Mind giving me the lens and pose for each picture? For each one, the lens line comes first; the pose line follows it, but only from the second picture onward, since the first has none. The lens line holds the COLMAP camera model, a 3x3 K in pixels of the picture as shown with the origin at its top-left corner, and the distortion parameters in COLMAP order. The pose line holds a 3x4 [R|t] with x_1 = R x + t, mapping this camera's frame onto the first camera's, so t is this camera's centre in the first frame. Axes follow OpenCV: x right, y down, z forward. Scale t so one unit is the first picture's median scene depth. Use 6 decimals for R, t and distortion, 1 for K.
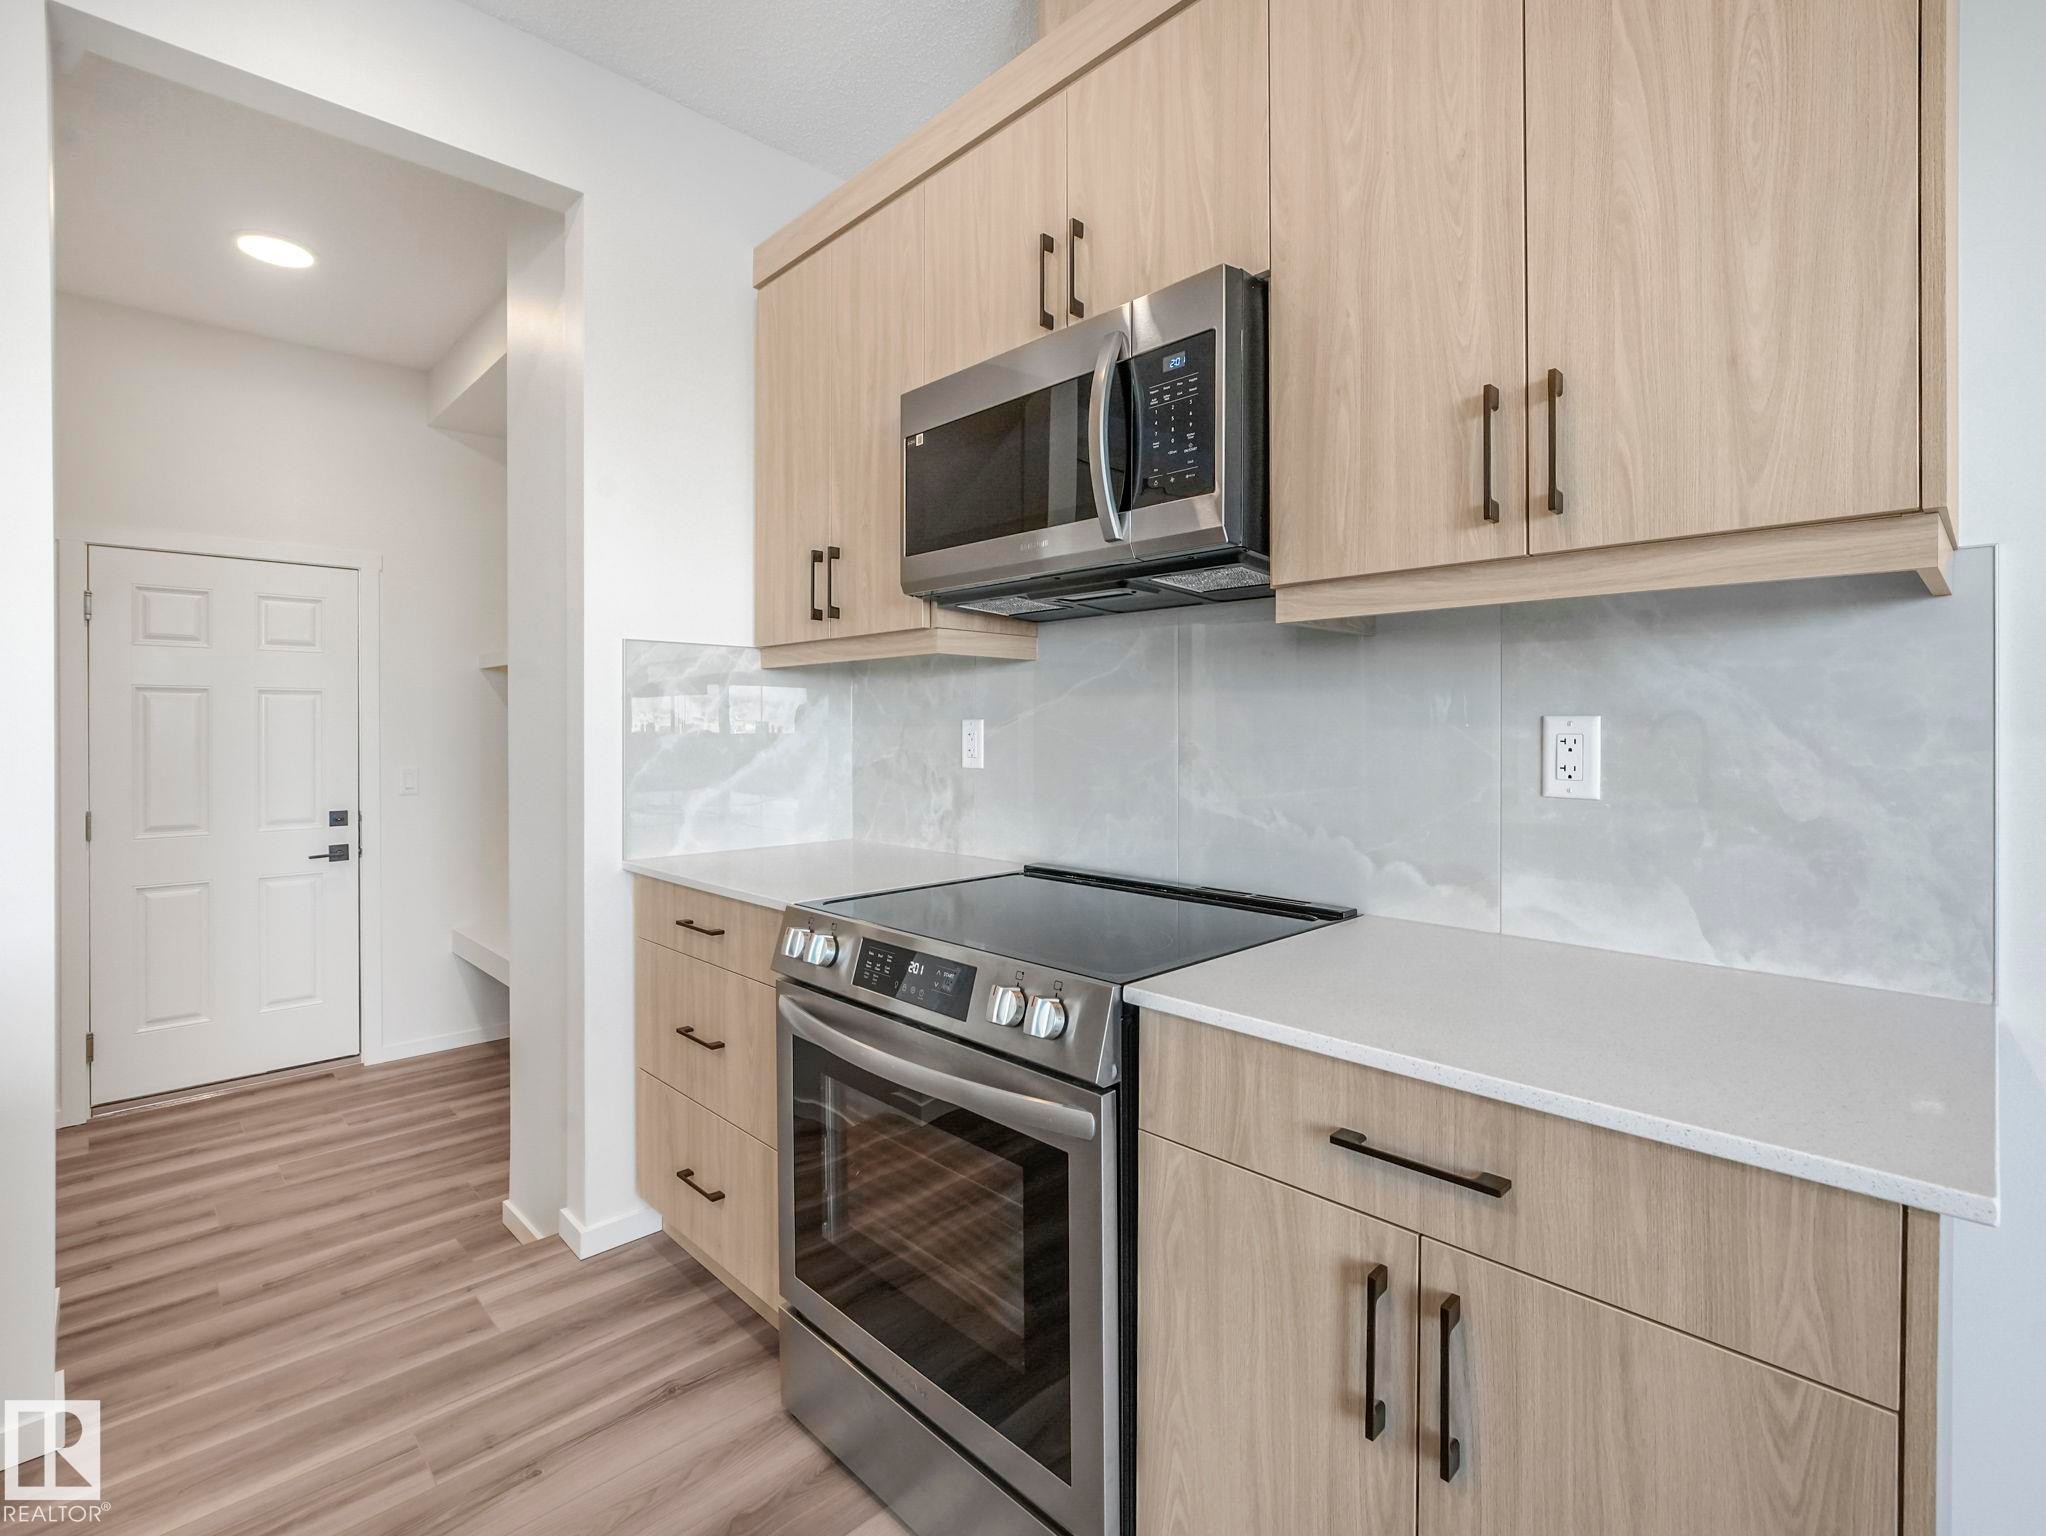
lens RADIAL K [[962.5, 0, 1024.8], [0, 962.5, 721.8], [0, 0, 1]] dist [-0.010833, 0.001244]
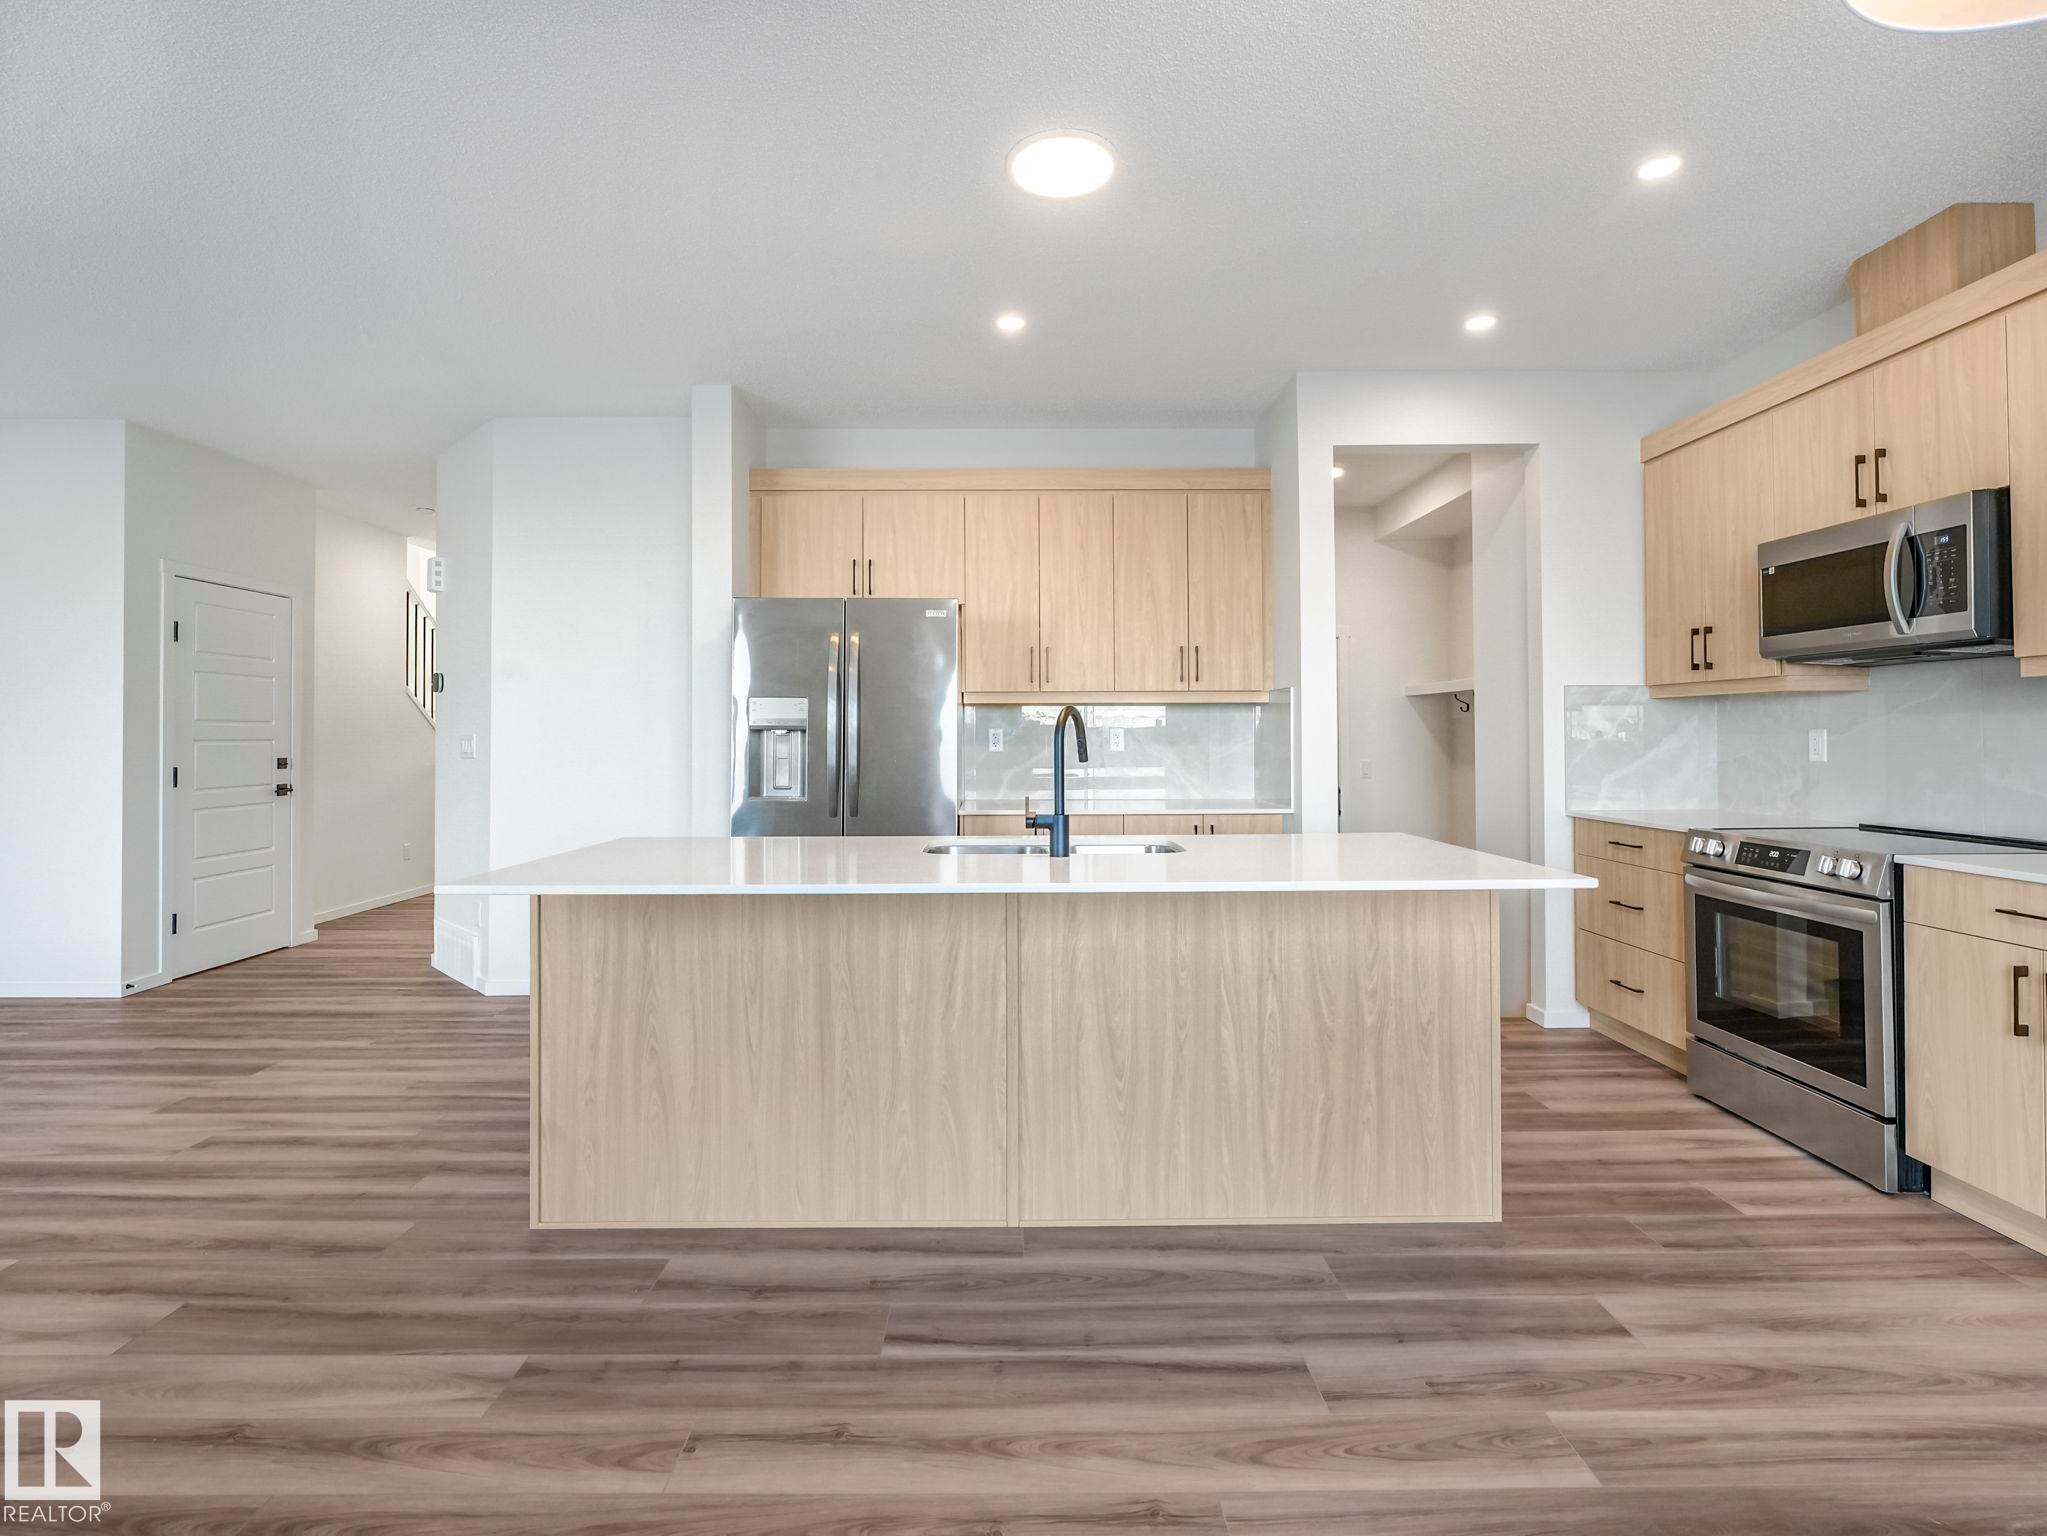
lens RADIAL K [[963.0, 0, 1025.3], [0, 963.0, 721.8], [0, 0, 1]] dist [-0.010833, 0.001244]
pose [[0.718210, -0.011606, -0.695730, 0.133771], [0.007650, 0.999932, -0.008784, -0.014628], [0.695784, 0.000987, 0.718250, -1.295533]]
